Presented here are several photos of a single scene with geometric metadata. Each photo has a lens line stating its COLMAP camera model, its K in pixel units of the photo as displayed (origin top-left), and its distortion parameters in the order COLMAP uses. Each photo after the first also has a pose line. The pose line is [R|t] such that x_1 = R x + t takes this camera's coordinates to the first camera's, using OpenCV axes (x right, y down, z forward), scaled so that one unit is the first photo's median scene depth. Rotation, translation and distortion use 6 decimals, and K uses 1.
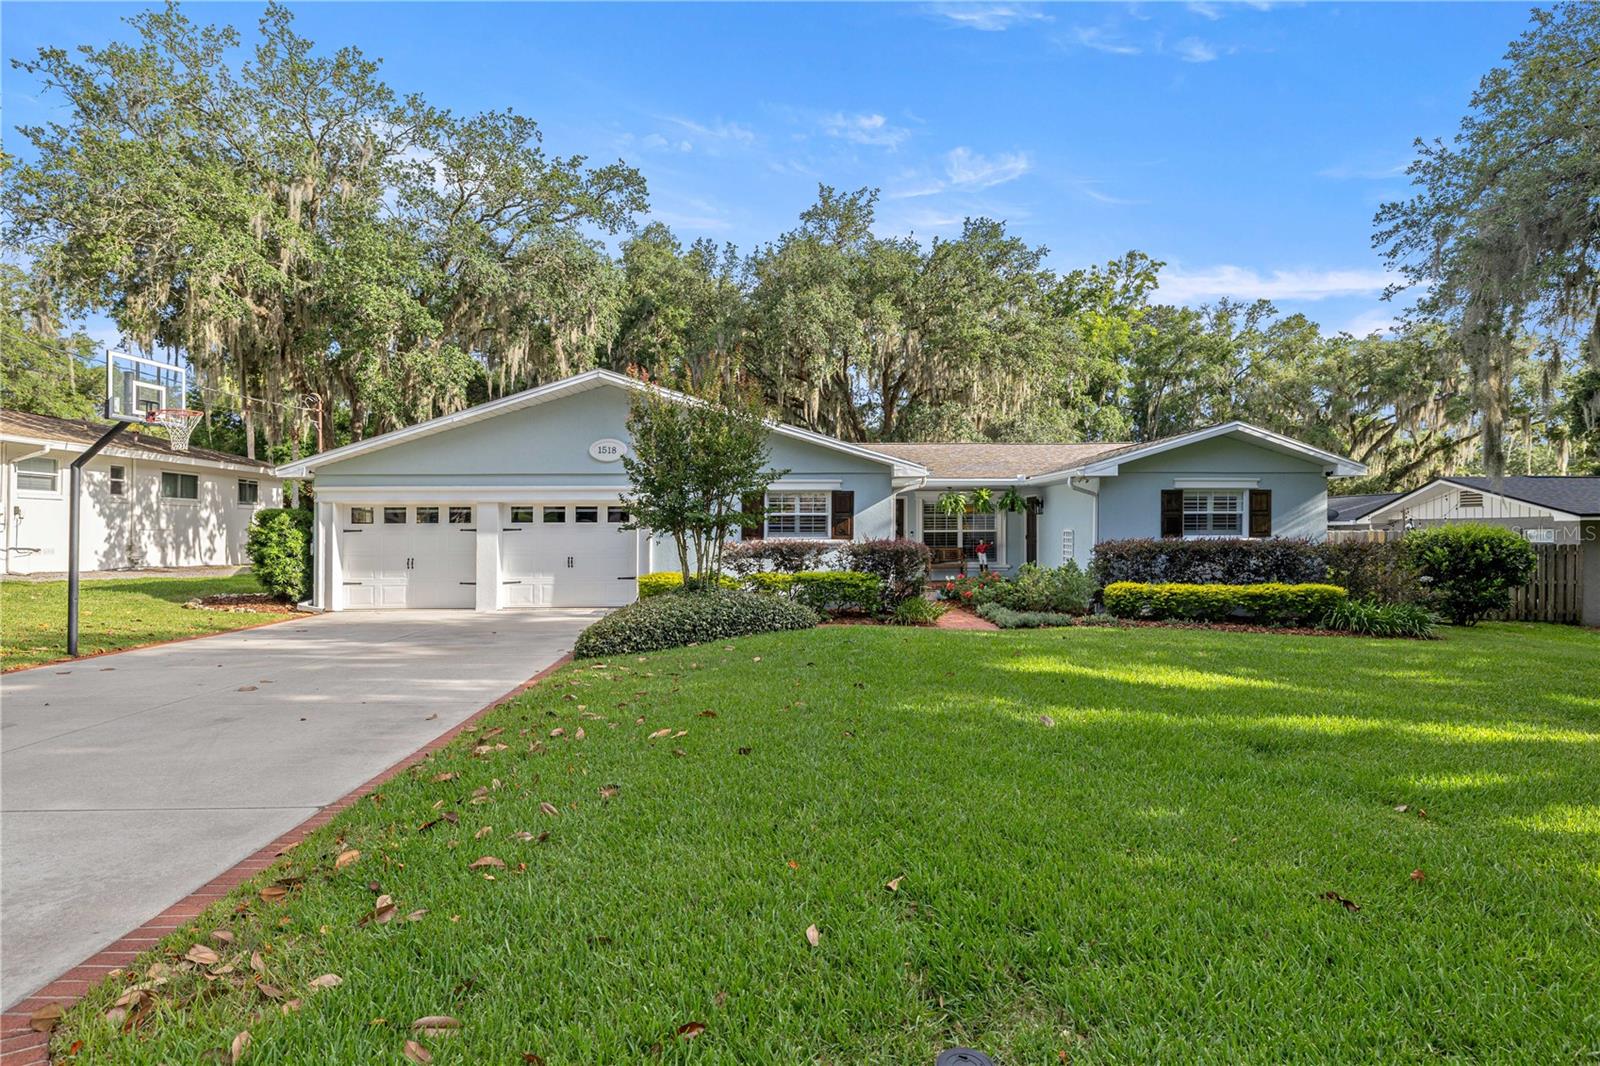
lens RADIAL K [[874.5, 0, 801.7], [0, 874.5, 542.7], [0, 0, 1]] dist [0.003403, 0.000286]
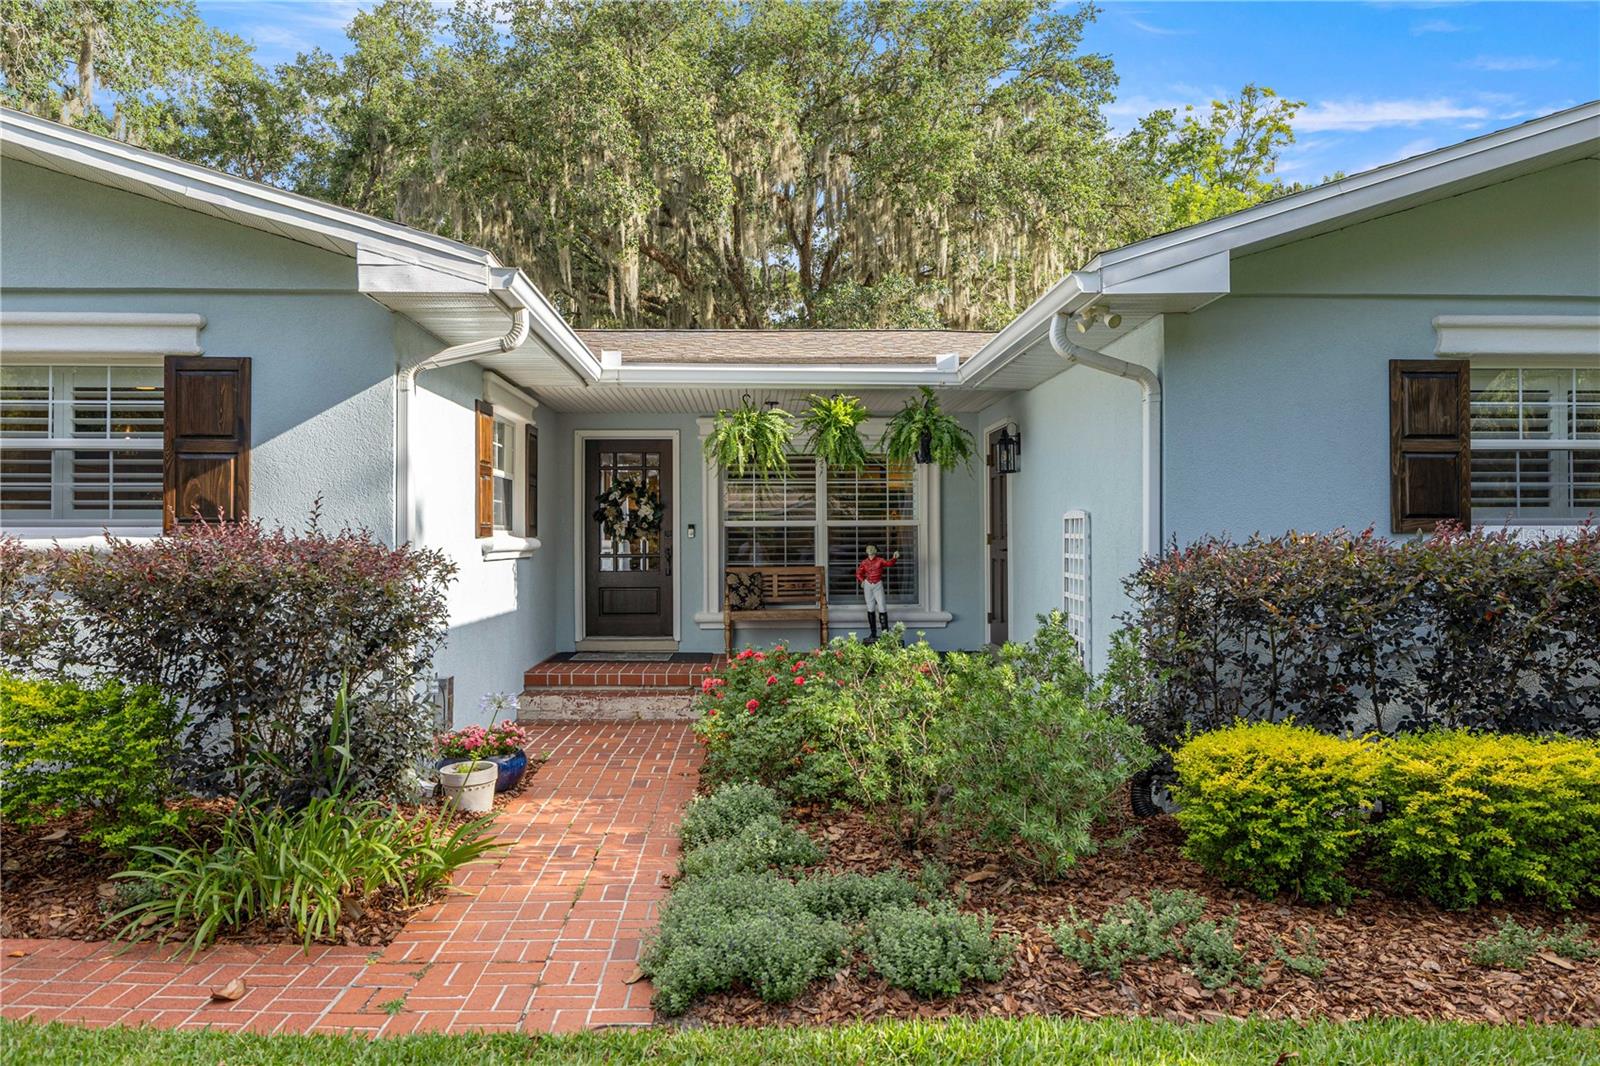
lens RADIAL K [[1181.8, 0, 797.5], [0, 1181.8, 527.7], [0, 0, 1]] dist [-0.025432, 0.002006]
pose [[0.999971, 0.002610, -0.007190, 0.176201], [-0.002792, 0.999674, -0.025387, 0.001597], [0.007122, 0.025407, 0.999652, 0.488965]]
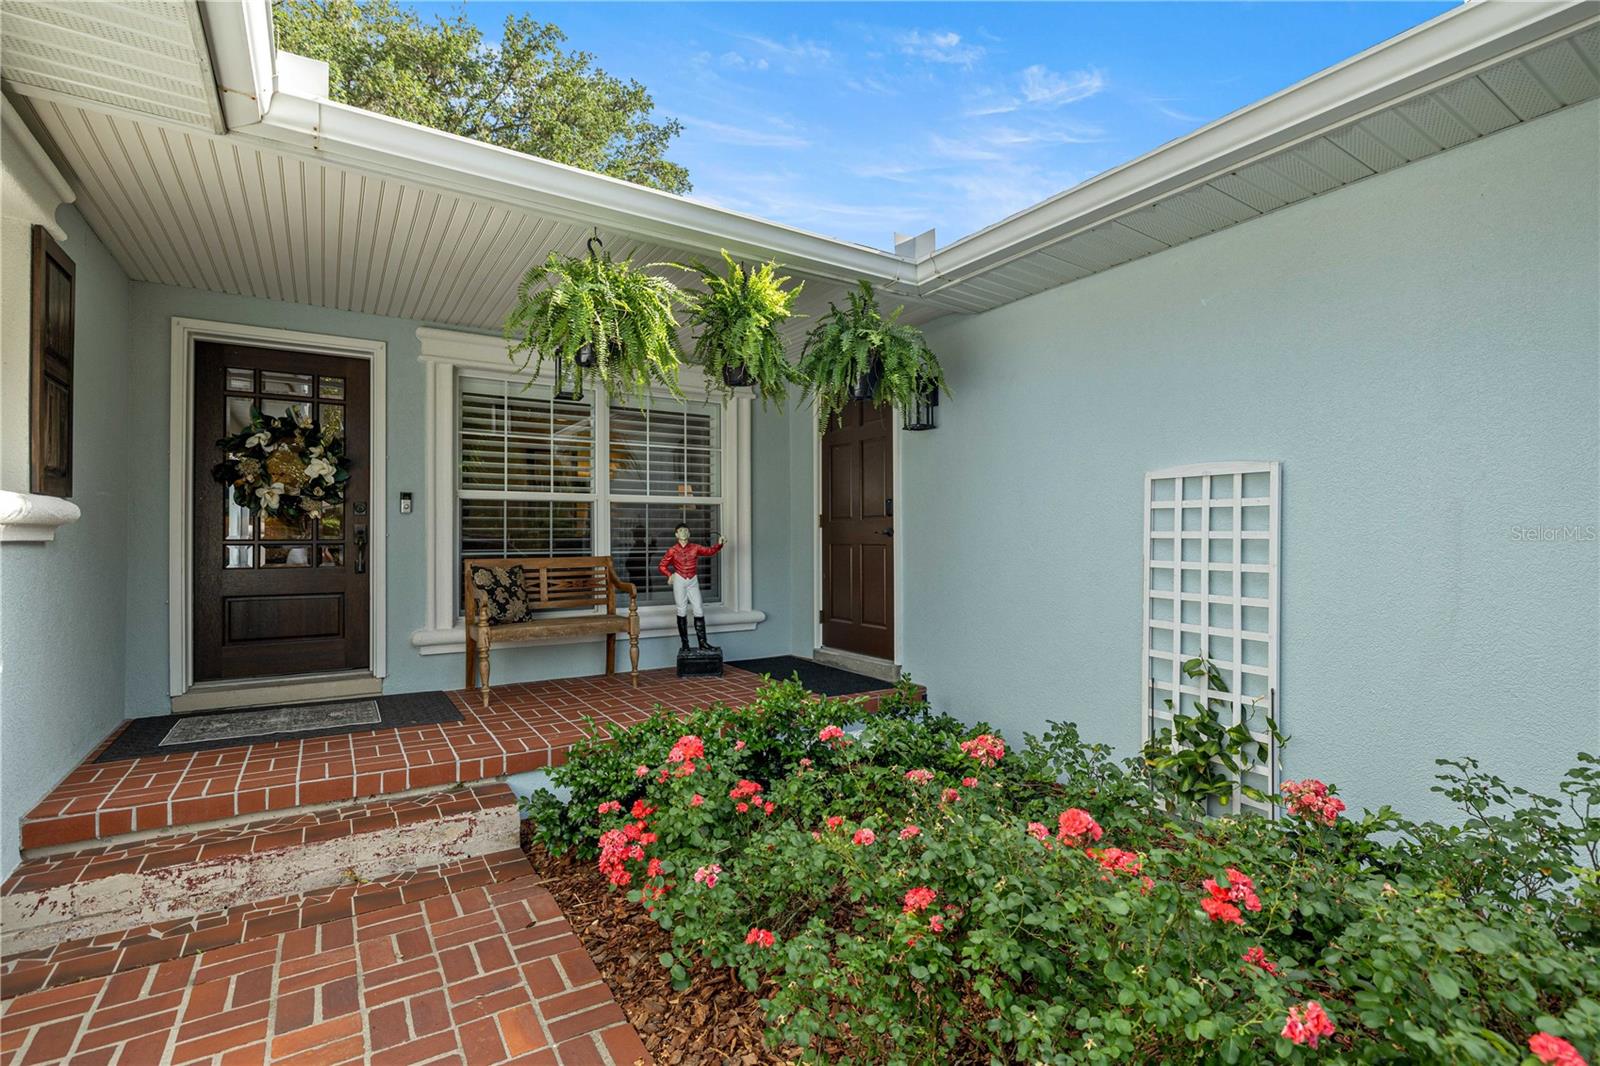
lens RADIAL K [[739.5, 0, 798.7], [0, 739.5, 535.6], [0, 0, 1]] dist [-0.000379, -0.000857]
pose [[0.863975, 0.007216, 0.503483, 0.117233], [0.003994, 0.999768, -0.021181, 0.003977], [-0.503518, 0.020311, 0.863746, 0.769732]]
